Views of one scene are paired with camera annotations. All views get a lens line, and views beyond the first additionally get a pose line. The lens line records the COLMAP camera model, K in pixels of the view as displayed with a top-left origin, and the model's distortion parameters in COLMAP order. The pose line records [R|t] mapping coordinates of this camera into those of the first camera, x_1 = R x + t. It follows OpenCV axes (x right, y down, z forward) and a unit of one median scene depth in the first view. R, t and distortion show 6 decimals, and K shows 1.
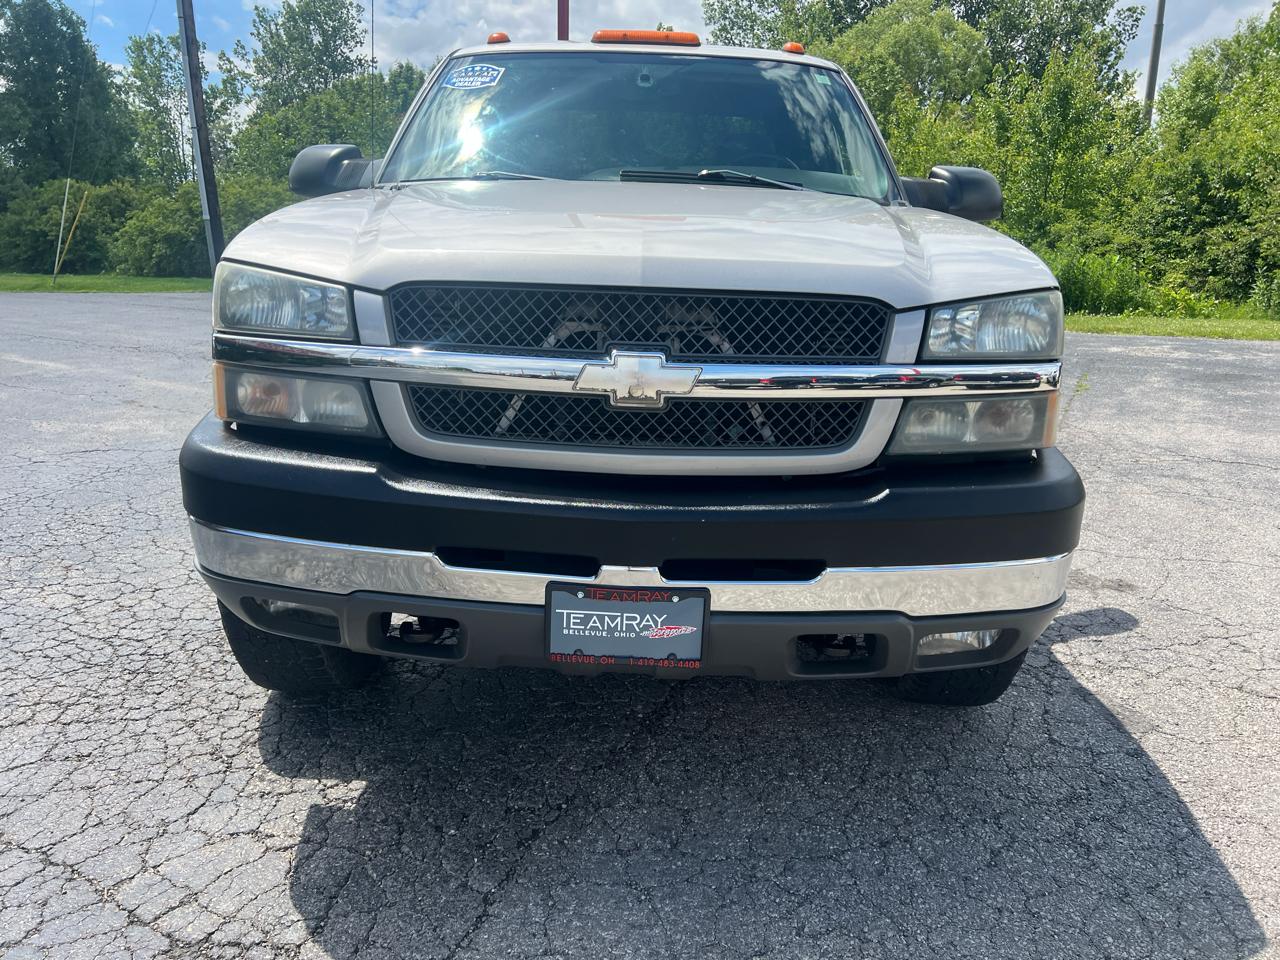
lens RADIAL K [[956.7, 0, 599.7], [0, 956.7, 489.9], [0, 0, 1]] dist [0.005250, -0.002914]
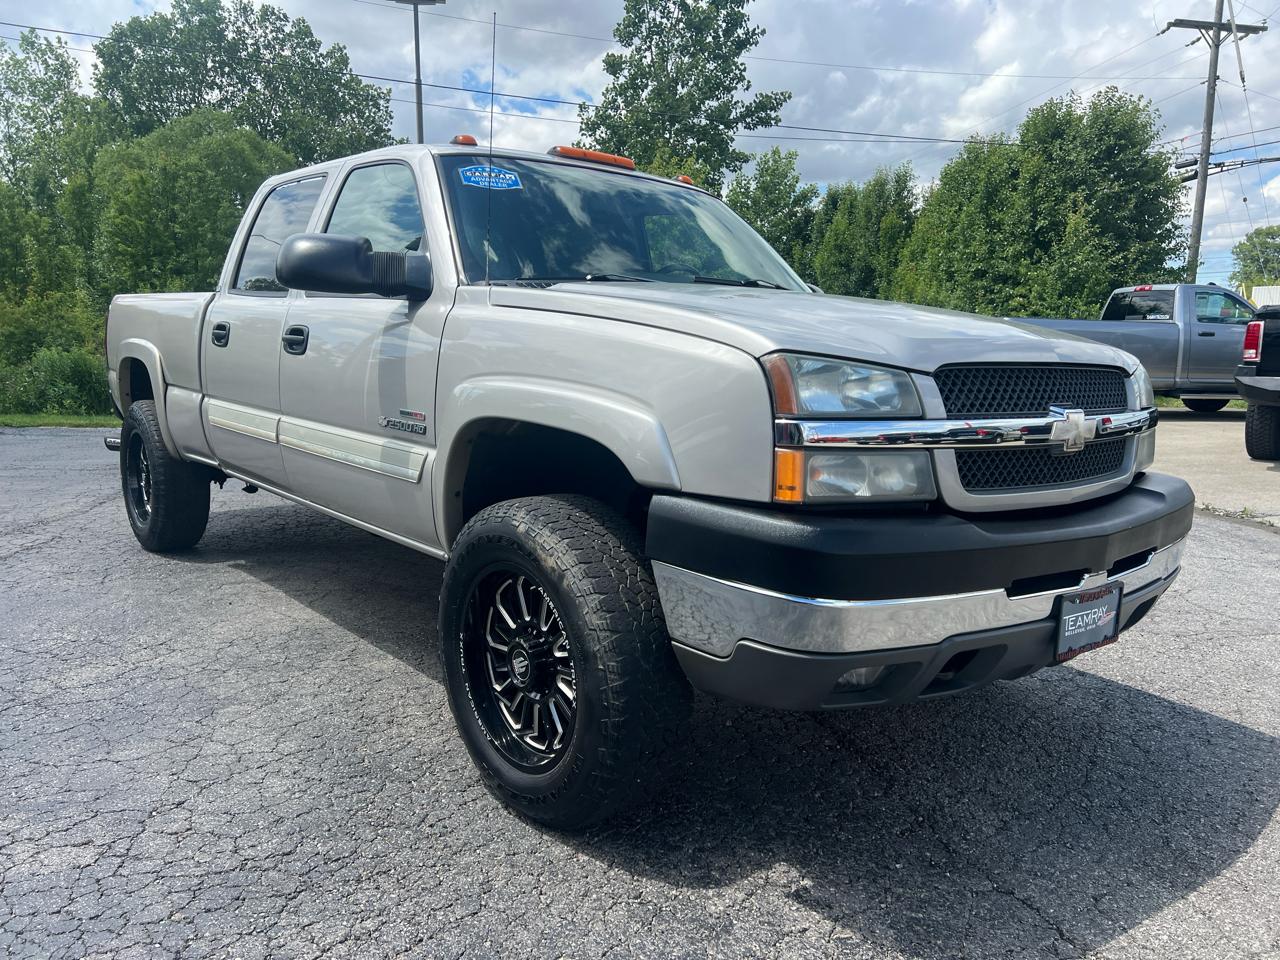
lens RADIAL K [[956.7, 0, 599.7], [0, 956.7, 489.9], [0, 0, 1]] dist [0.005250, -0.002914]
pose [[0.791385, -0.116712, 0.600073, -1.239091], [0.175428, 0.983678, -0.040034, -0.093455], [-0.585606, 0.136952, 0.798943, 0.332058]]
